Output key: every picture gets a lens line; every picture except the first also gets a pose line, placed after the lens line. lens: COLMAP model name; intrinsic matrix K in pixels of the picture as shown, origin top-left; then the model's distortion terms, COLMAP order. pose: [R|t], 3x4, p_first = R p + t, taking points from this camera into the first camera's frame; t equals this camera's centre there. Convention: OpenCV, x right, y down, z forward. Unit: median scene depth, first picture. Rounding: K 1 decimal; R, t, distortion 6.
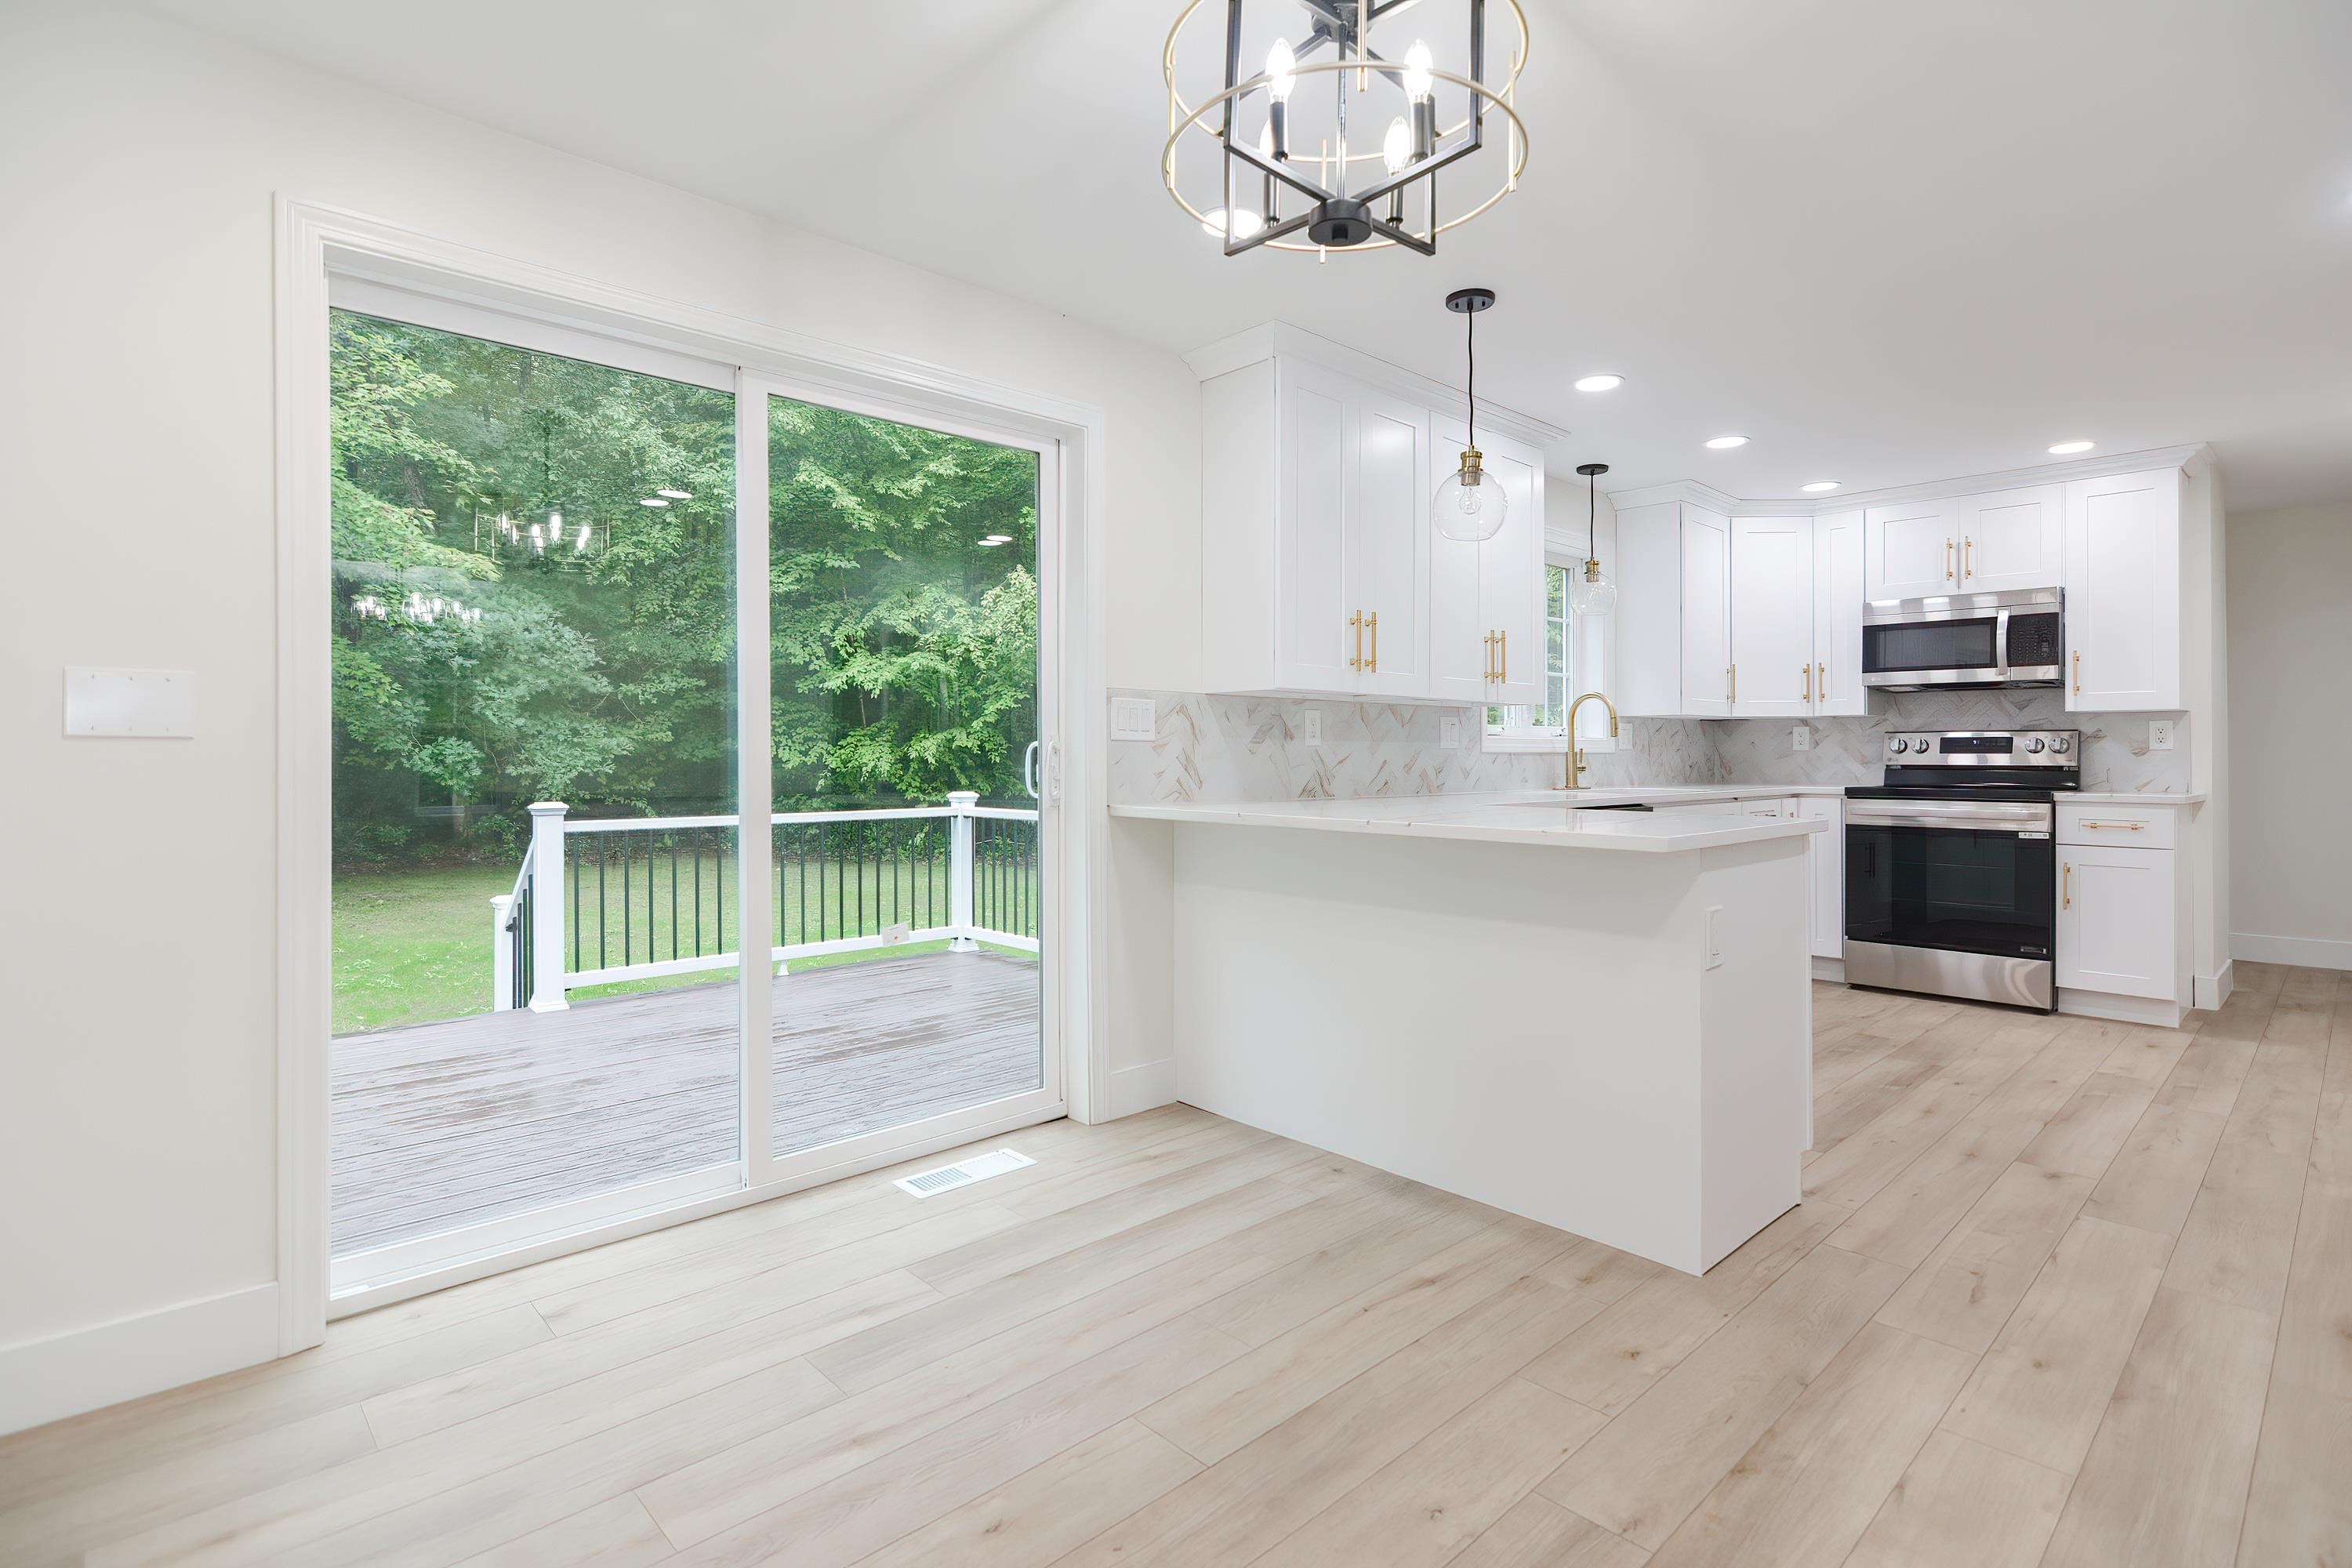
lens RADIAL K [[1185.1, 0, 1221.8], [0, 1185.1, 780.0], [0, 0, 1]] dist [-0.000818, -0.000508]
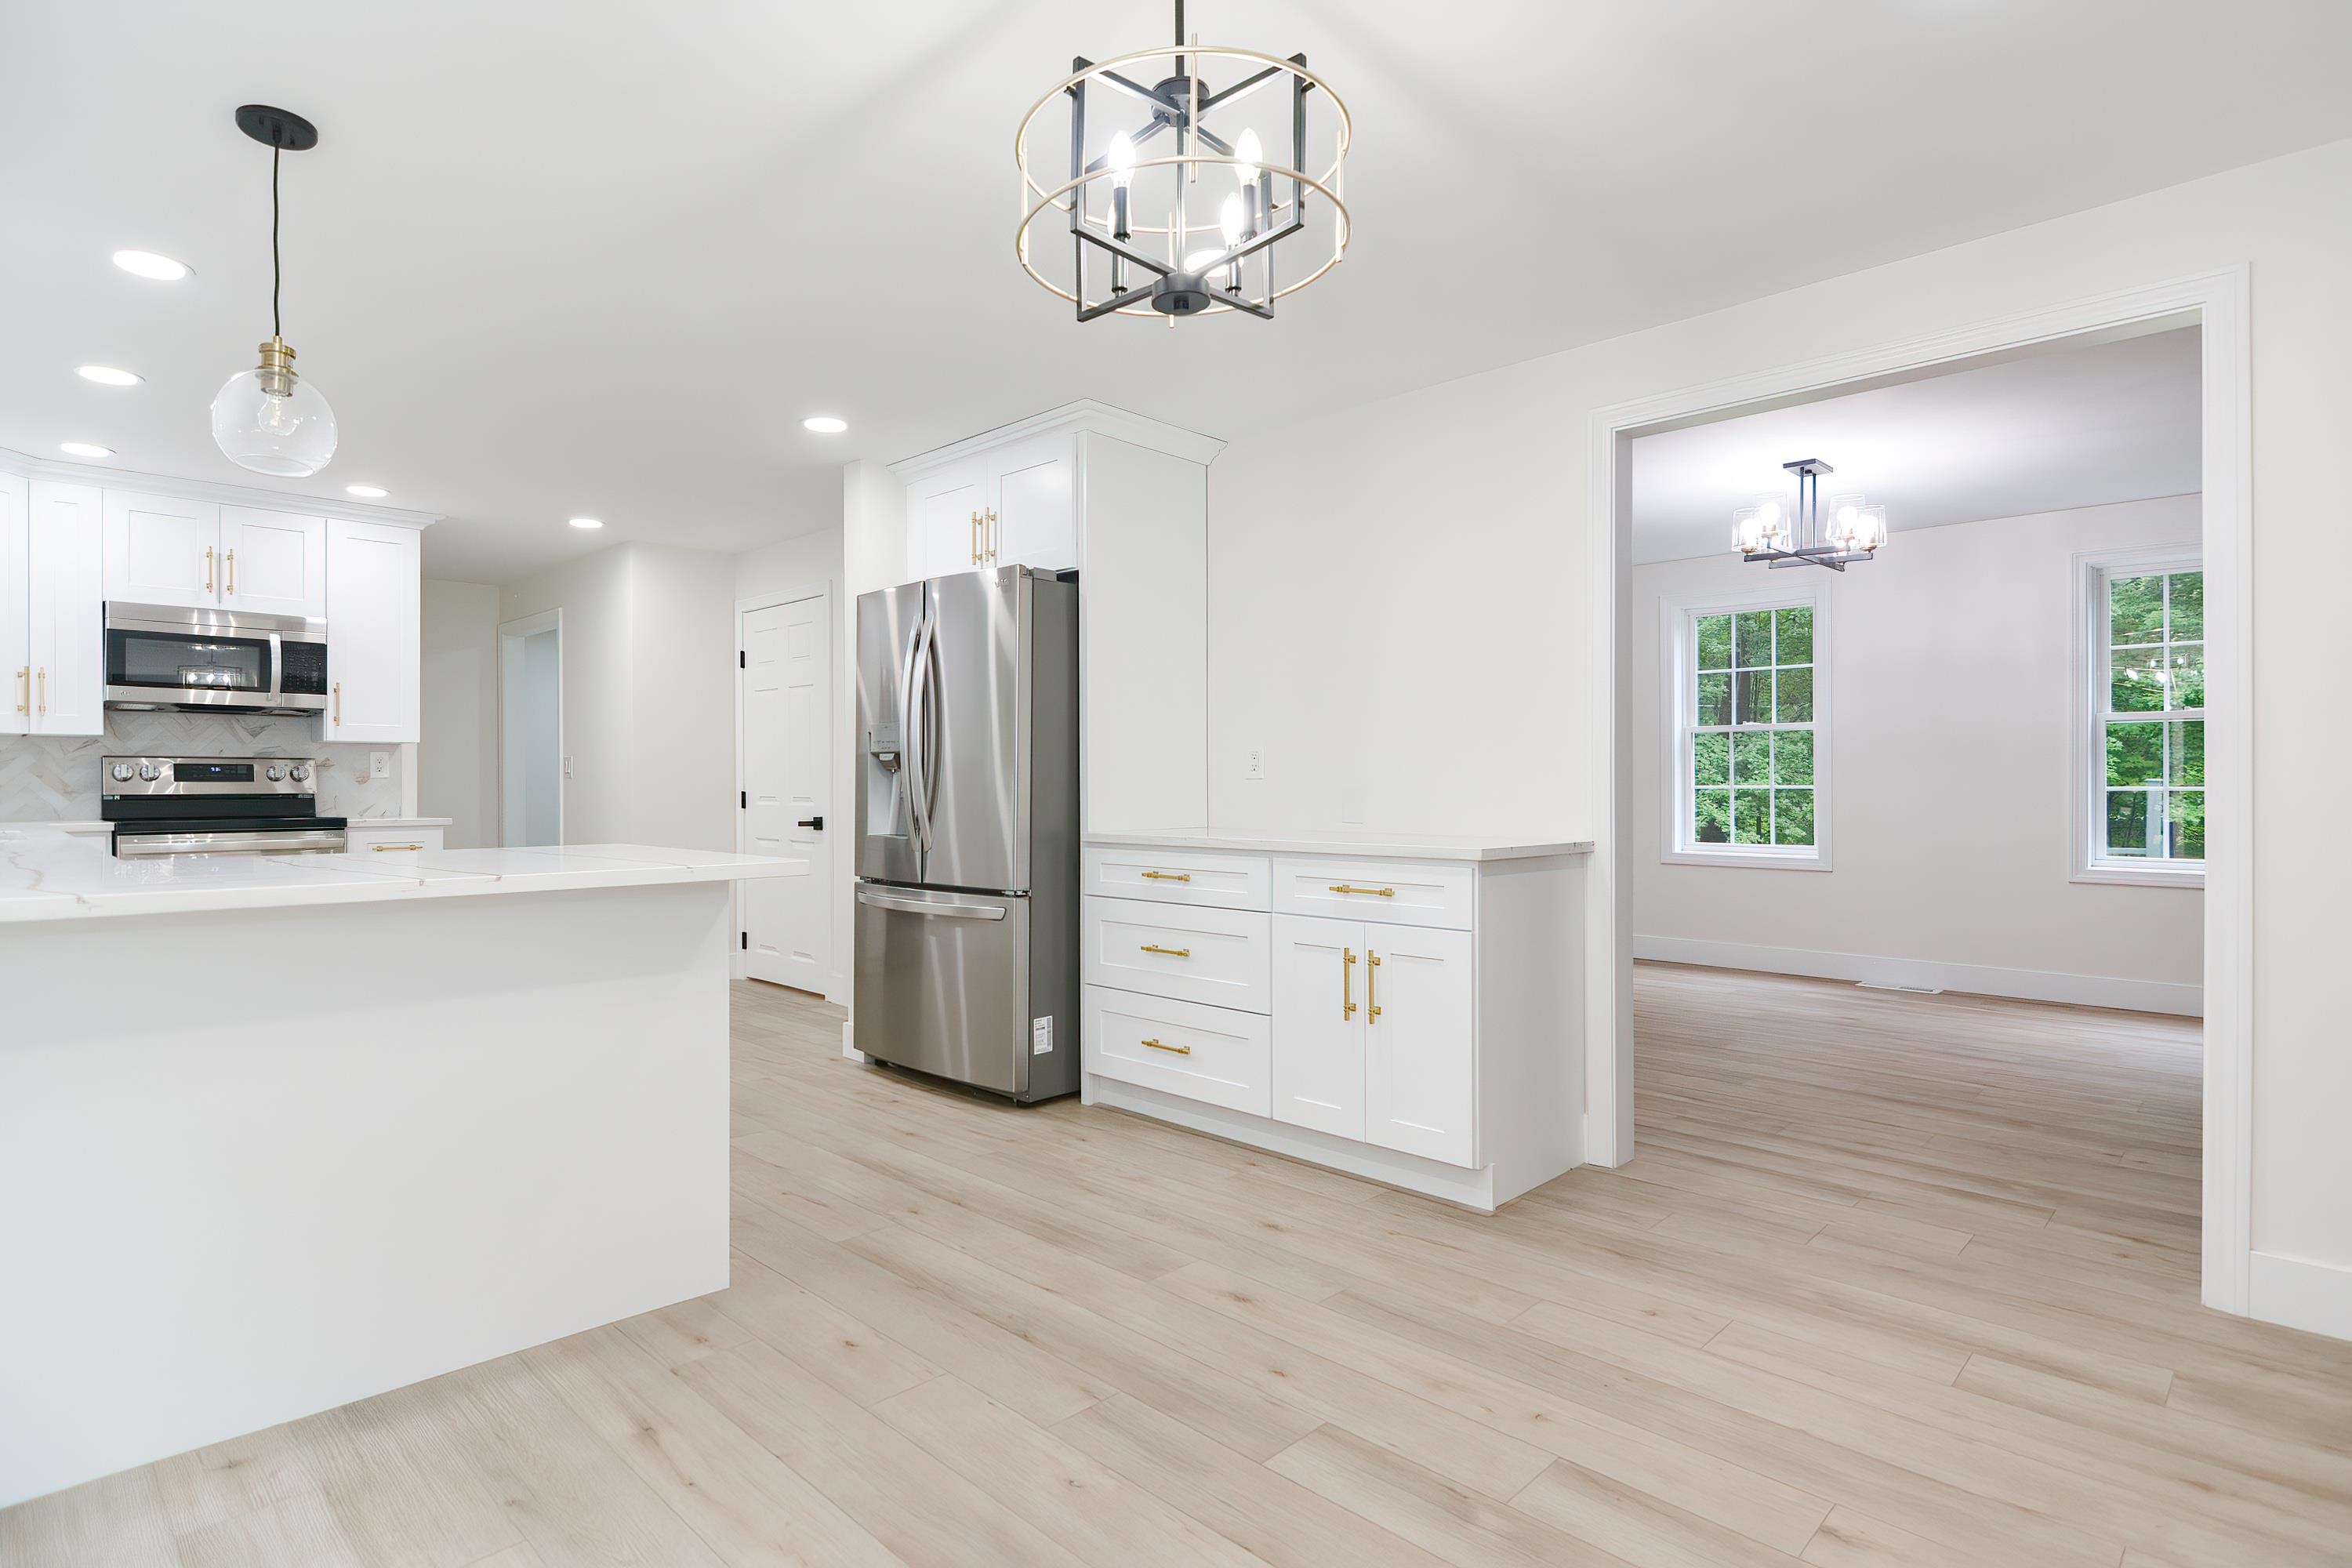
lens RADIAL K [[1134.4, 0, 1176.0], [0, 1134.4, 784.0], [0, 0, 1]] dist [-0.048313, 0.000116]
pose [[-0.075264, -0.000667, 0.997163, -0.291232], [0.022625, 0.999741, 0.002377, -0.005775], [-0.996907, 0.022740, -0.075229, 0.331887]]
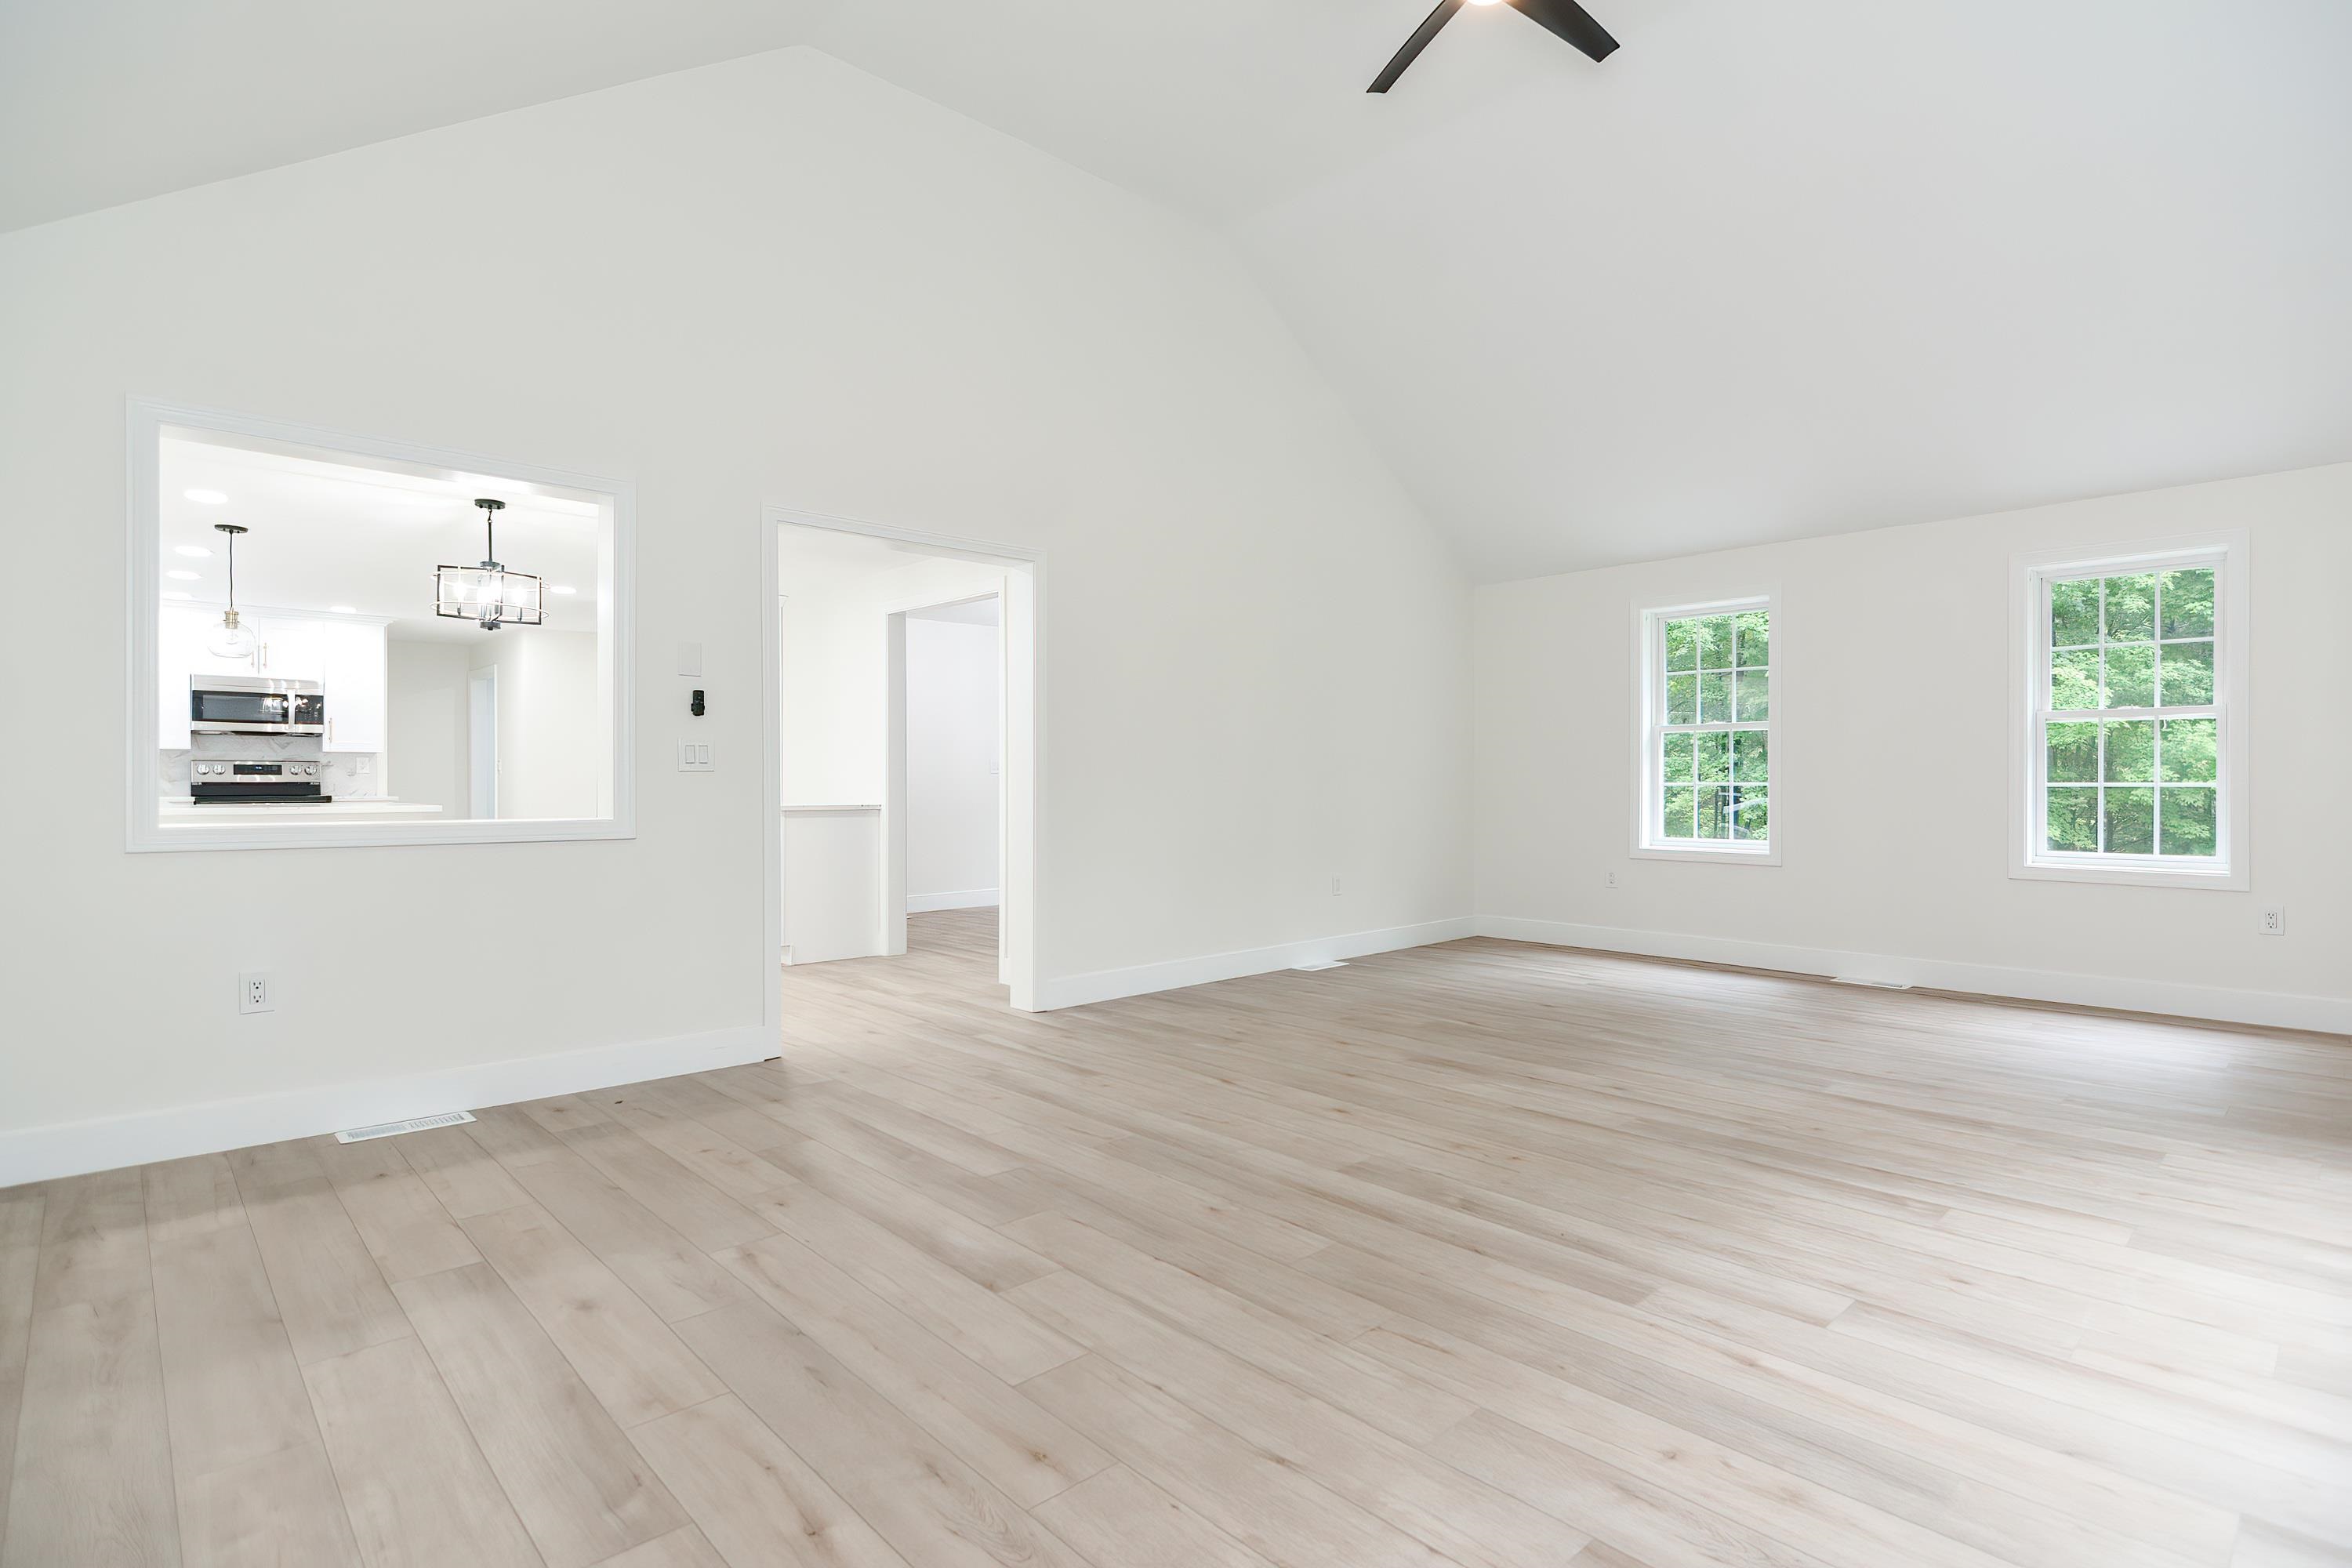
lens RADIAL K [[1150.5, 0, 1176.0], [0, 1150.5, 784.0], [0, 0, 1]] dist [-0.003495, -0.000846]
pose [[0.033319, -0.005746, 0.999428, -0.934533], [0.017989, 0.999825, 0.005148, 0.004663], [-0.999283, 0.017807, 0.033417, -0.316290]]
